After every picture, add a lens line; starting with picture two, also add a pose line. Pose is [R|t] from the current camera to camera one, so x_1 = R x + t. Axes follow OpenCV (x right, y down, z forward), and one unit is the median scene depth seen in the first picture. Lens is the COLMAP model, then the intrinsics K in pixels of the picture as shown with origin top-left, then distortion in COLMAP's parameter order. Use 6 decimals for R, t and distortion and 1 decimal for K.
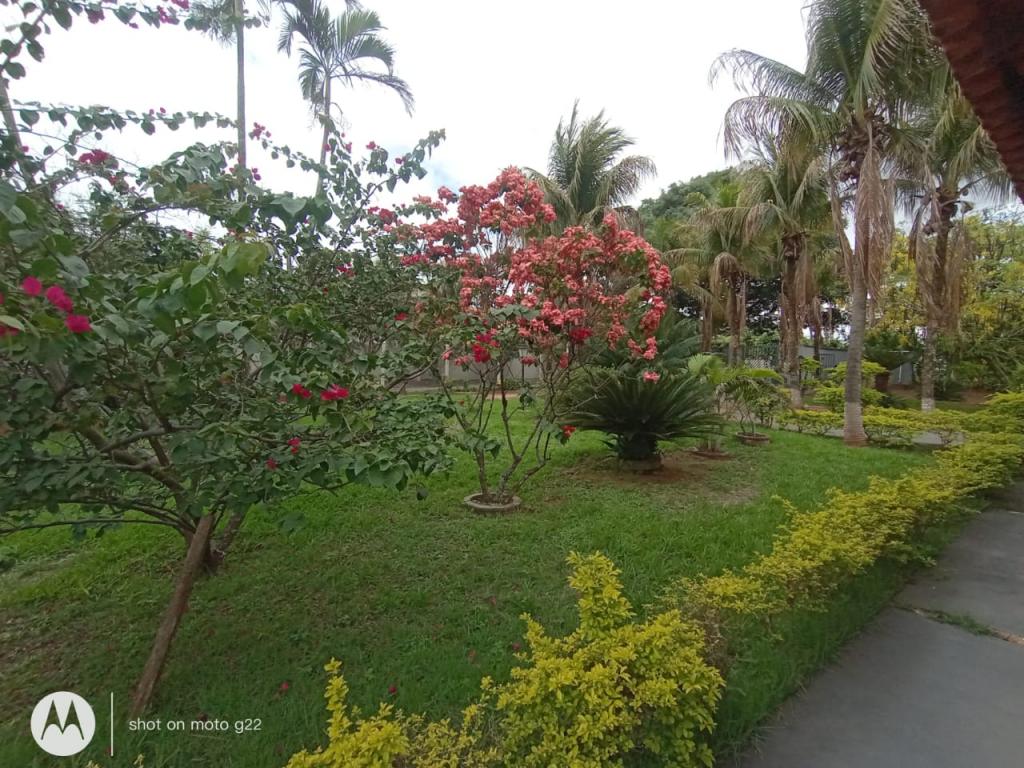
lens RADIAL K [[470.1, 0, 518.4], [0, 470.1, 381.8], [0, 0, 1]] dist [0.002640, 0.000235]
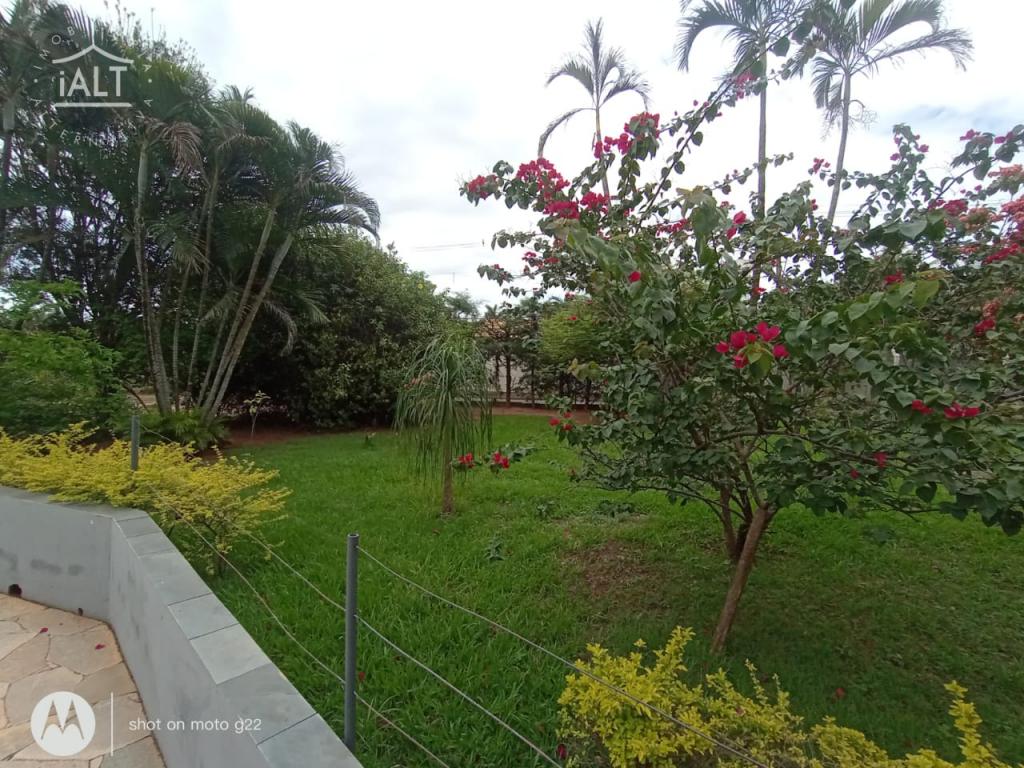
lens RADIAL K [[470.1, 0, 518.4], [0, 470.1, 381.8], [0, 0, 1]] dist [0.002640, 0.000235]
pose [[0.590128, 0.019679, -0.807070, -0.069929], [-0.046198, 0.998888, -0.009424, 0.006551], [0.805987, 0.042846, 0.590381, -0.162782]]
